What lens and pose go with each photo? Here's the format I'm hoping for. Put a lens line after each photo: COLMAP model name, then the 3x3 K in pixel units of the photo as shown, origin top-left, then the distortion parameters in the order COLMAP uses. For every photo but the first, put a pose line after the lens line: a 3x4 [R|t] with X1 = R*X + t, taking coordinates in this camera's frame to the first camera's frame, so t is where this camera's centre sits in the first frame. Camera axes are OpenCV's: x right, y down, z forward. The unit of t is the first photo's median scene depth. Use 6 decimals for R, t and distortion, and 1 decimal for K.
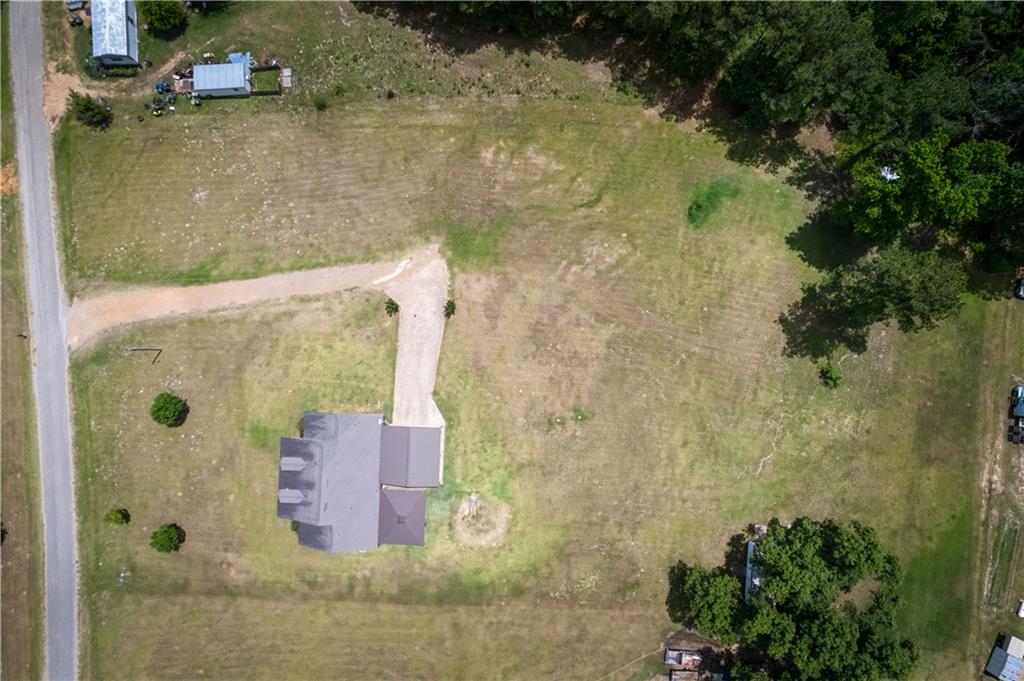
lens RADIAL K [[655.7, 0, 519.5], [0, 655.7, 338.3], [0, 0, 1]] dist [-0.072084, 0.067250]
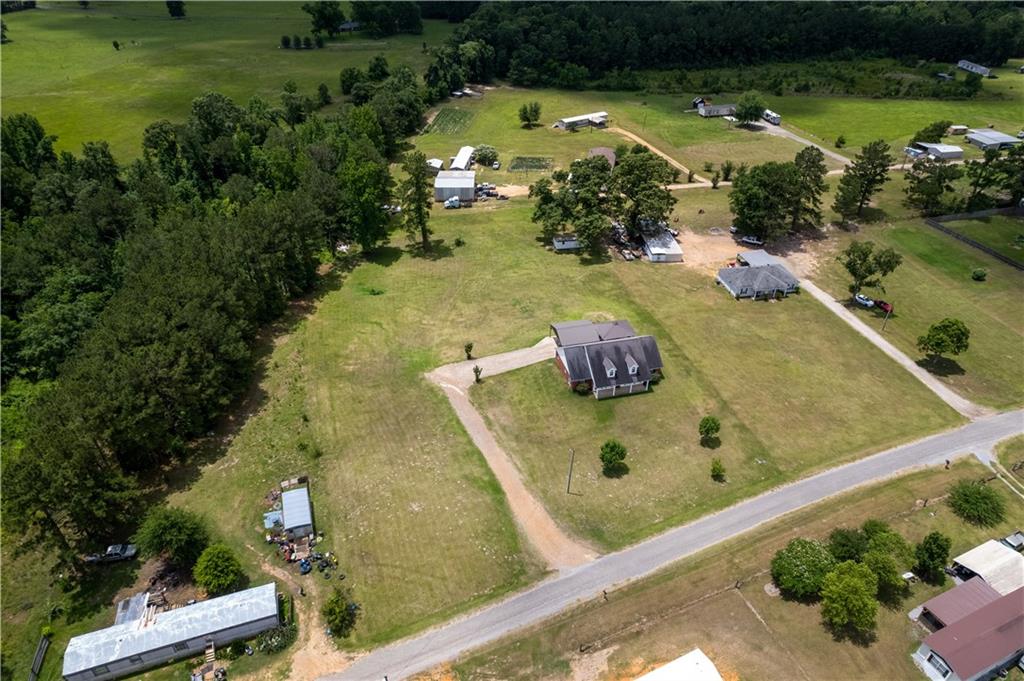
lens RADIAL K [[655.7, 0, 515.9], [0, 655.7, 344.6], [0, 0, 1]] dist [-0.072084, 0.067250]
pose [[-0.277844, -0.544909, 0.791124, -1.226561], [0.957746, -0.093408, 0.272025, -0.329069], [-0.074332, 0.833276, 0.547837, 0.204063]]
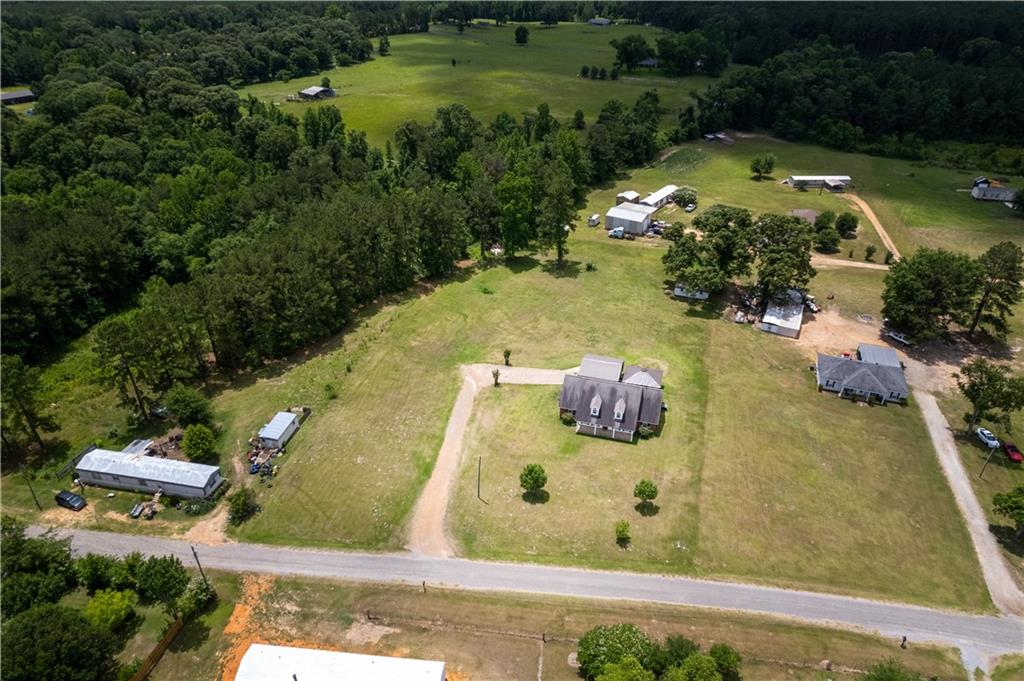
lens RADIAL K [[655.7, 0, 514.5], [0, 655.7, 341.5], [0, 0, 1]] dist [-0.072084, 0.067250]
pose [[0.244086, -0.504457, 0.828218, -1.305878], [0.966984, 0.191113, -0.168578, 0.210956], [-0.073242, 0.842021, 0.534450, 0.165835]]
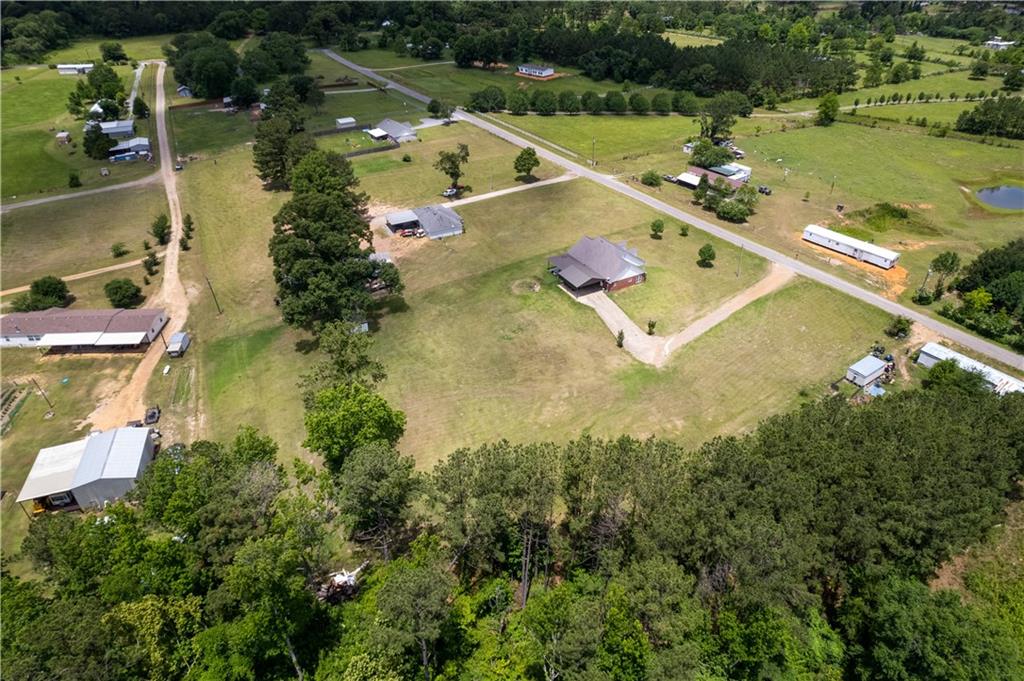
lens RADIAL K [[655.7, 0, 517.5], [0, 655.7, 339.8], [0, 0, 1]] dist [-0.072084, 0.067250]
pose [[-0.851277, 0.290921, -0.436684, 0.717346], [-0.523464, -0.413373, 0.745056, -0.999908], [0.036239, 0.862837, 0.504182, 0.253710]]
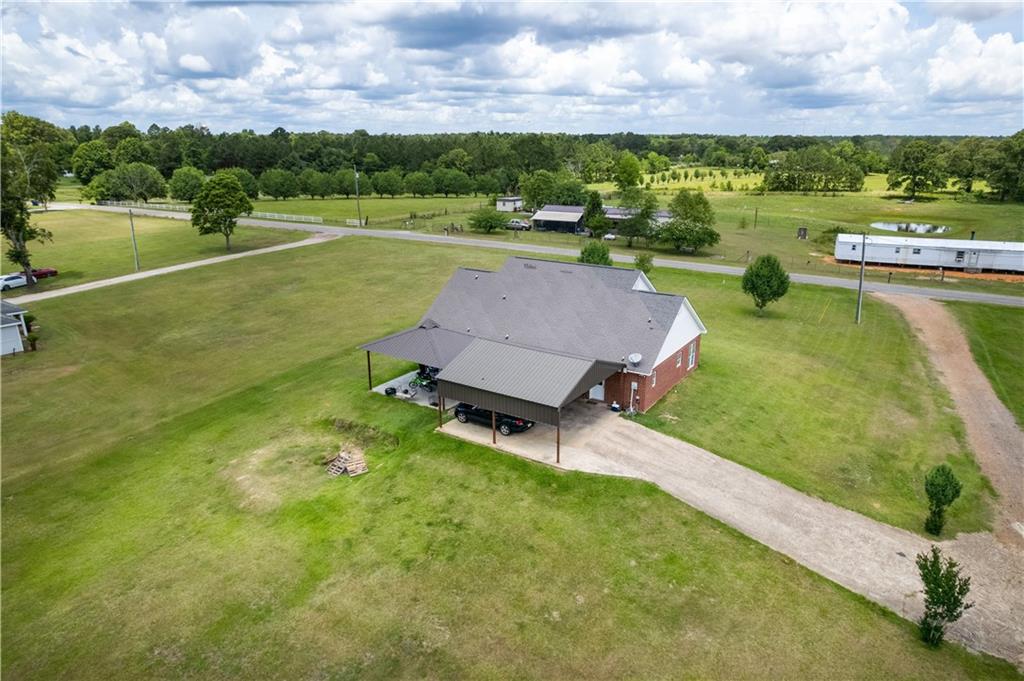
lens RADIAL K [[655.7, 0, 513.5], [0, 655.7, 338.0], [0, 0, 1]] dist [-0.072084, 0.067250]
pose [[-0.522060, 0.248186, -0.816000, 0.170317], [-0.850833, -0.084835, 0.518543, -0.027415], [0.059469, 0.964991, 0.255454, 0.806259]]
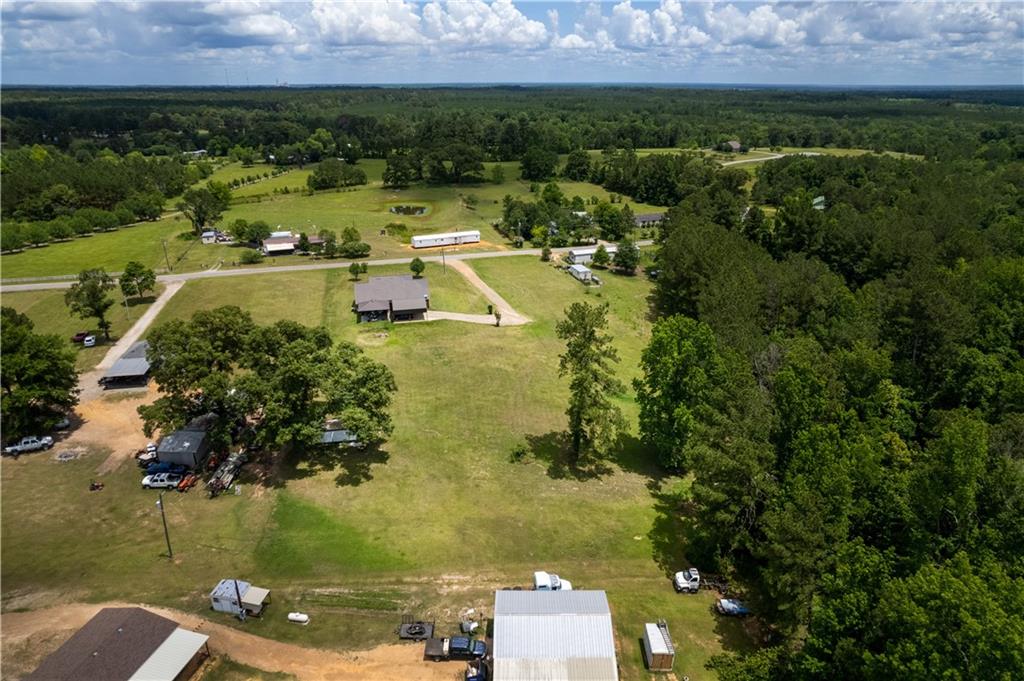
lens RADIAL K [[655.7, 0, 518.5], [0, 655.7, 337.4], [0, 0, 1]] dist [-0.072084, 0.067250]
pose [[0.262476, 0.354611, -0.897417, 1.429273], [-0.962972, 0.155602, -0.220164, 0.277767], [0.061568, 0.921975, 0.382323, 0.392053]]
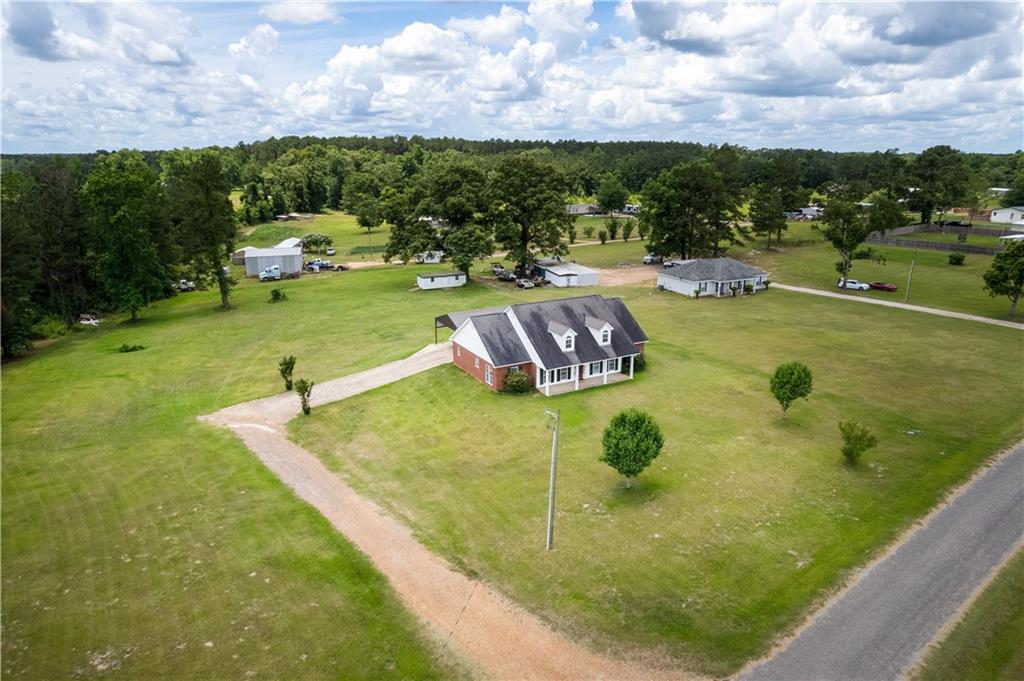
lens RADIAL K [[655.7, 0, 518.4], [0, 655.7, 342.7], [0, 0, 1]] dist [-0.072084, 0.067250]
pose [[-0.511364, -0.239325, 0.825367, -0.835593], [0.857425, -0.077596, 0.508726, -0.195314], [-0.057706, 0.967834, 0.244883, 0.757312]]
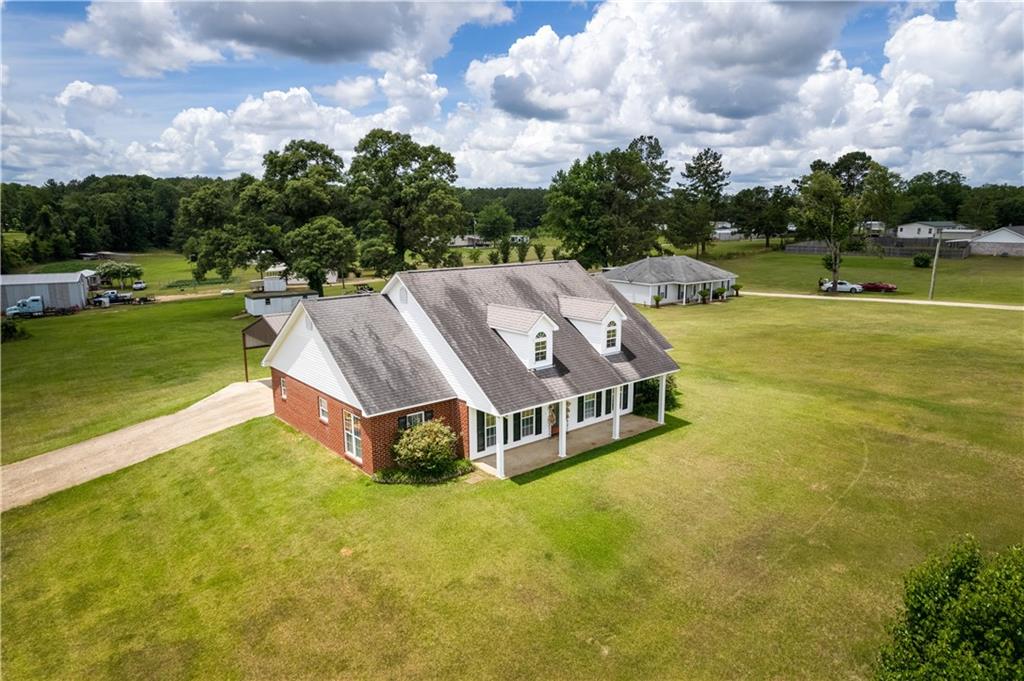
lens RADIAL K [[655.7, 0, 519.2], [0, 655.7, 341.8], [0, 0, 1]] dist [-0.072084, 0.067250]
pose [[-0.674599, -0.143992, 0.724004, -0.522198], [0.736488, -0.064837, 0.673336, -0.017272], [-0.050013, 0.987453, 0.149787, 0.868680]]
